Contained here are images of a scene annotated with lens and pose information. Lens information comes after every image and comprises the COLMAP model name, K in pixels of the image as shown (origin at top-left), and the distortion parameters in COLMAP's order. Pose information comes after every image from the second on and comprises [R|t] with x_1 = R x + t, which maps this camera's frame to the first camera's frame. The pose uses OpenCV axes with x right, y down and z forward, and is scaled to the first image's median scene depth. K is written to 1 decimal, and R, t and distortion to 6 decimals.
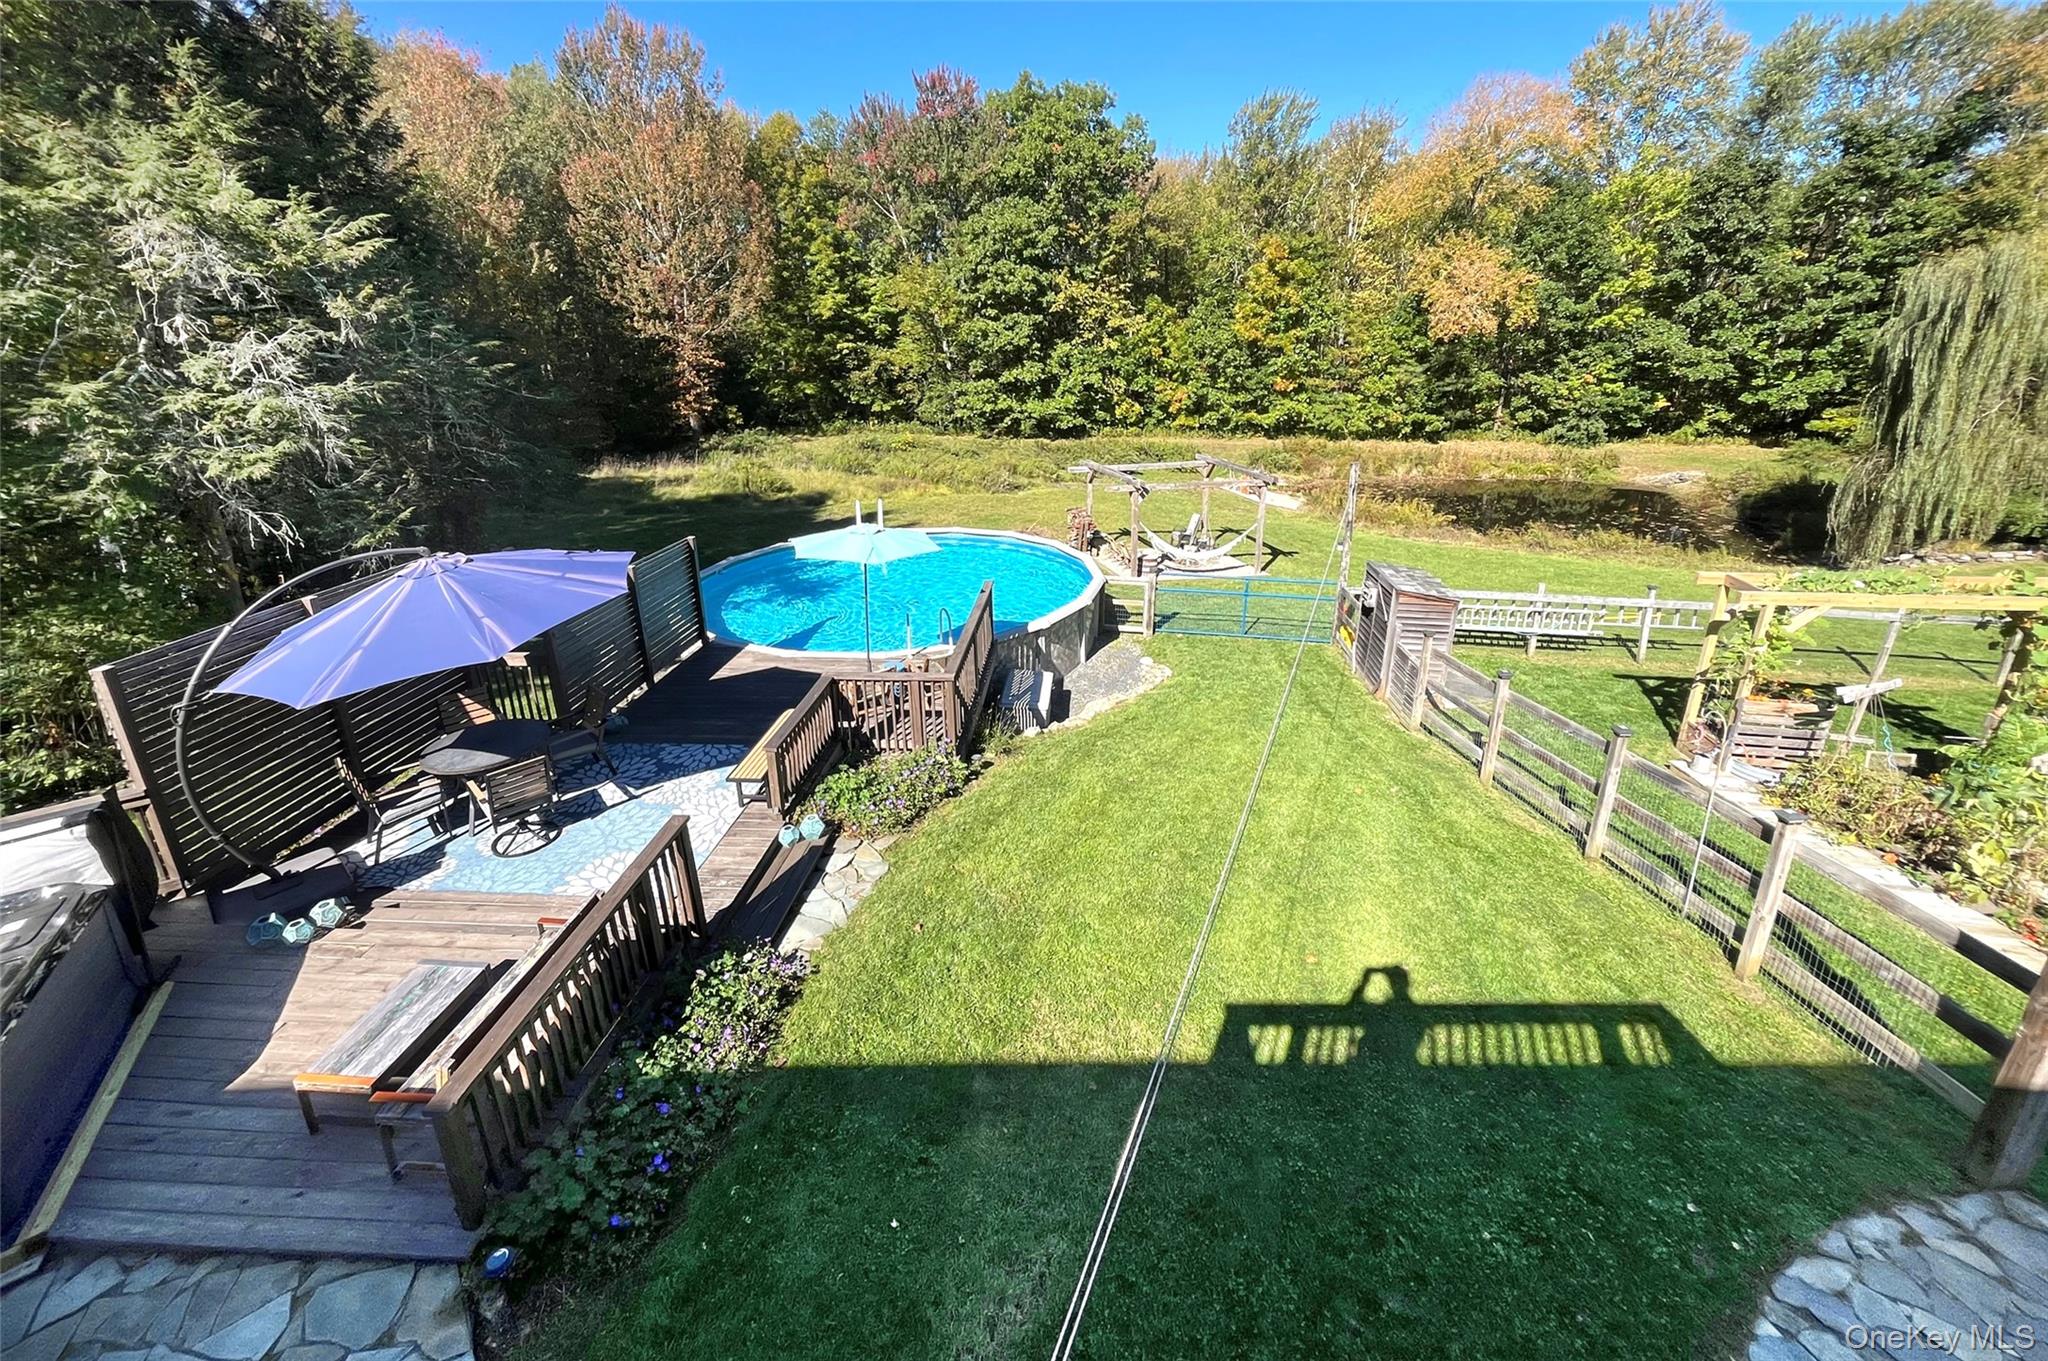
lens RADIAL K [[826.2, 0, 1019.6], [0, 826.2, 619.4], [0, 0, 1]] dist [-0.011599, 0.000503]
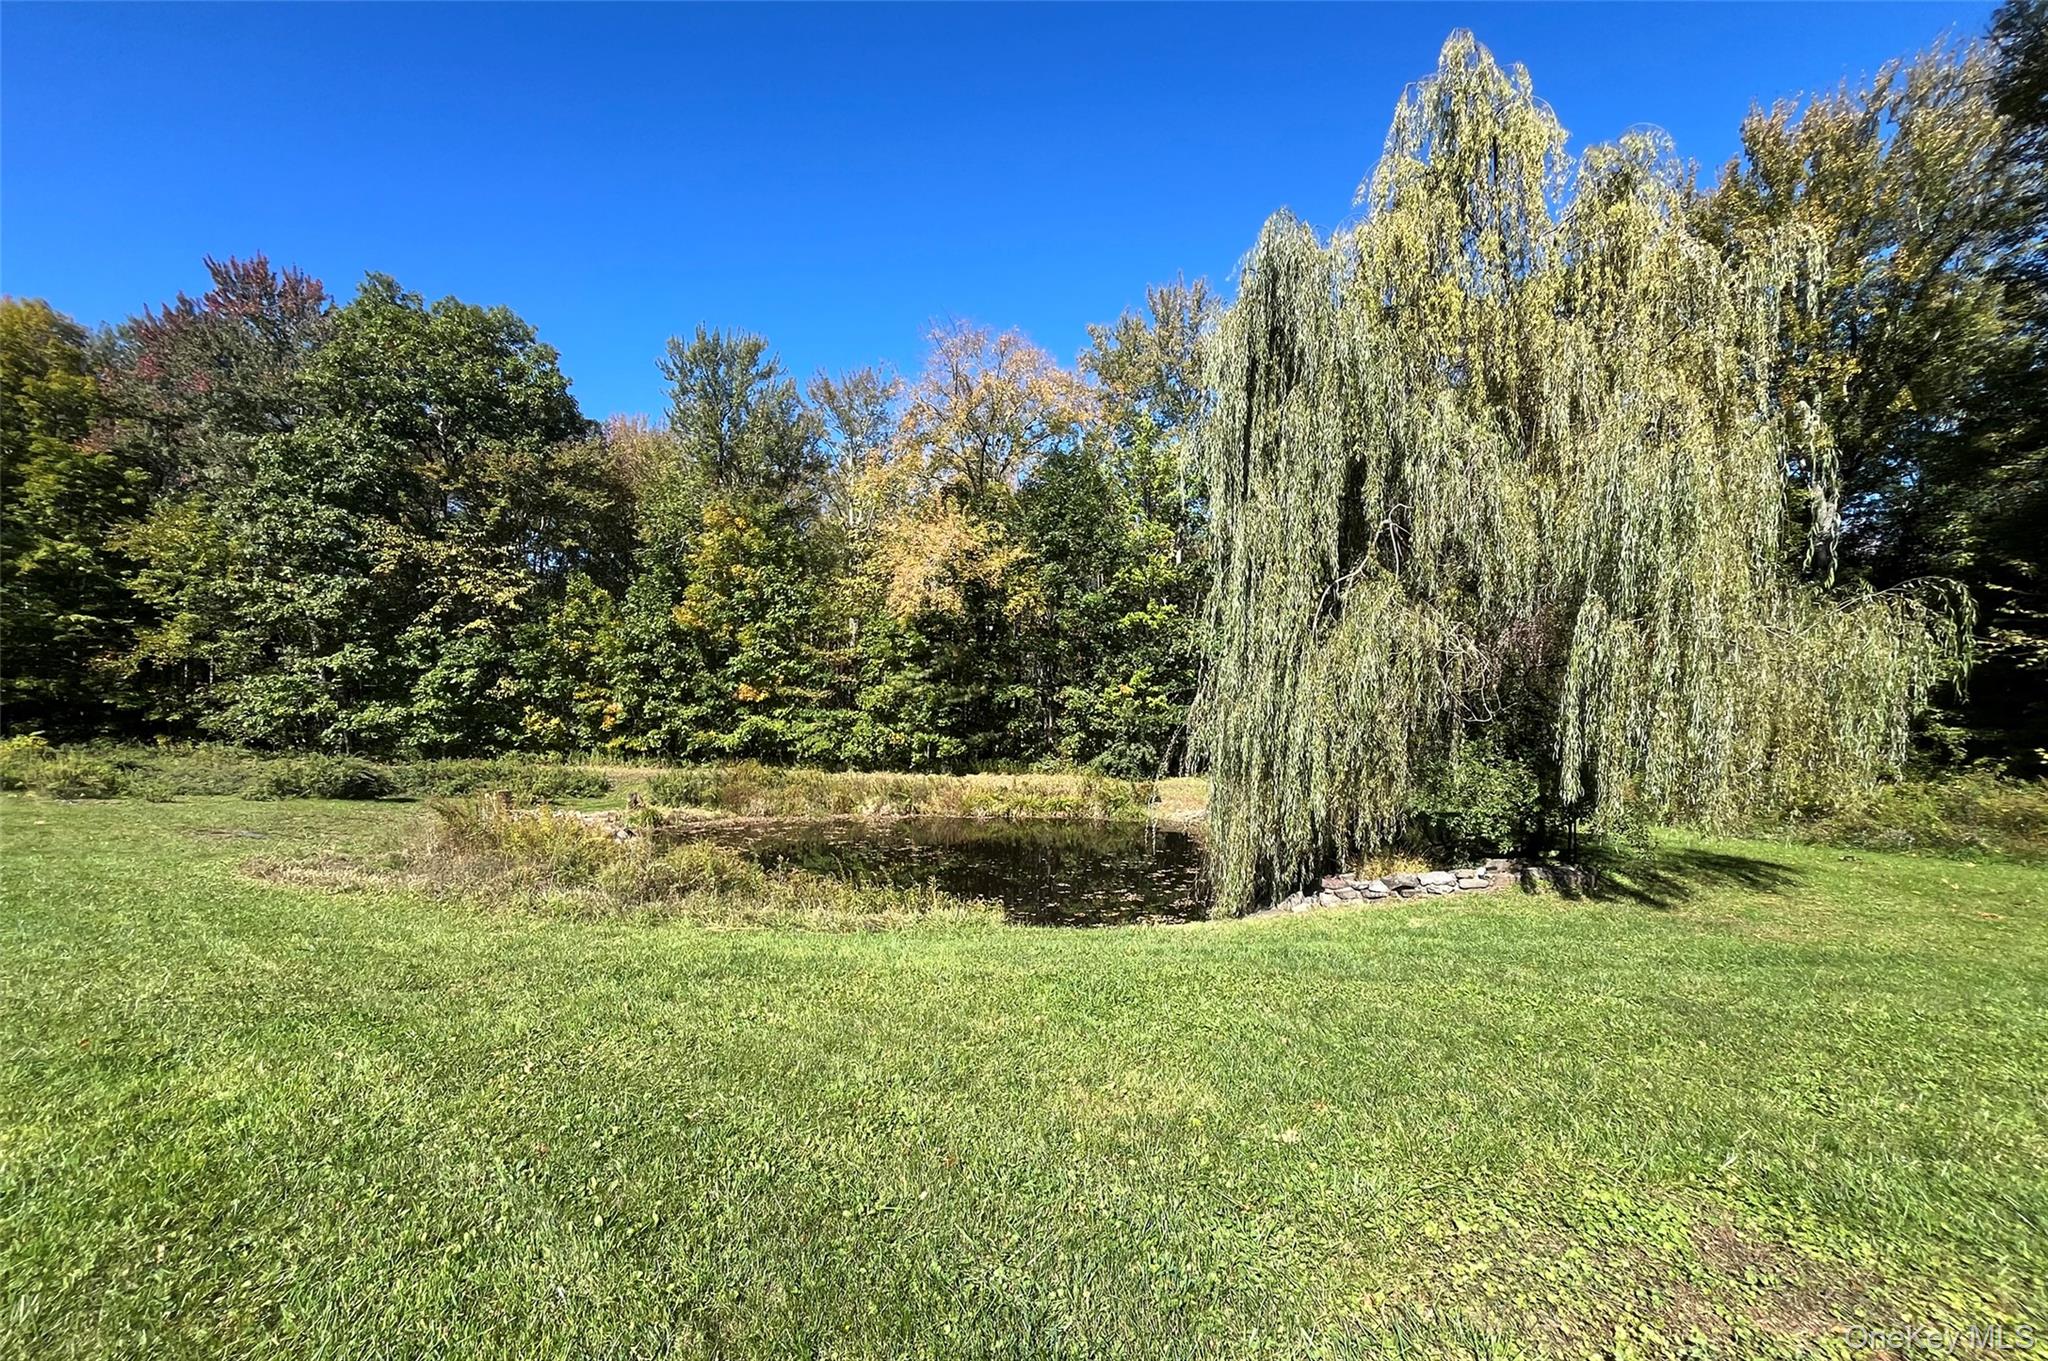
lens RADIAL K [[837.9, 0, 984.3], [0, 837.9, 740.3], [0, 0, 1]] dist [-0.002641, -0.000903]
pose [[0.979375, 0.026203, 0.200342, 0.403001], [0.034459, 0.955366, -0.293407, -0.025613], [-0.199089, 0.294259, 0.934760, 0.309389]]
